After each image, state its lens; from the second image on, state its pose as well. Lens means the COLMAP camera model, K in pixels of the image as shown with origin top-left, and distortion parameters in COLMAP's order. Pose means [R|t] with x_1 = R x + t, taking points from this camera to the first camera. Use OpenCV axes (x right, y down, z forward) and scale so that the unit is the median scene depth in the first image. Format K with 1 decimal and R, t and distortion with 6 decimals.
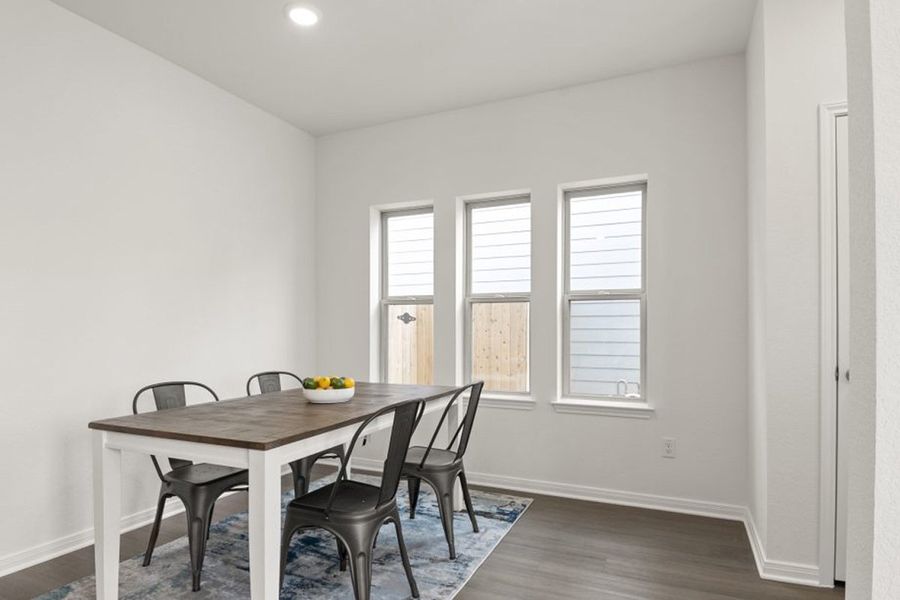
lens RADIAL K [[488.4, 0, 455.9], [0, 488.4, 329.4], [0, 0, 1]] dist [0.000056, -0.002905]
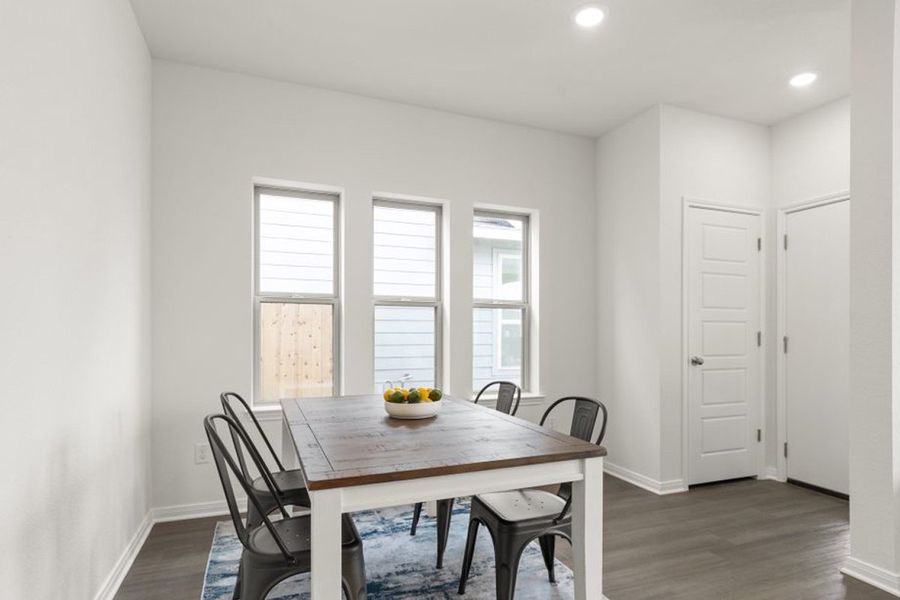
lens RADIAL K [[488.4, 0, 463.5], [0, 488.4, 335.4], [0, 0, 1]] dist [0.000056, -0.002905]
pose [[0.693494, -0.001874, 0.720459, -0.713267], [-0.001183, 0.999992, 0.003739, 0.001532], [-0.720461, -0.003445, 0.693487, 0.286775]]
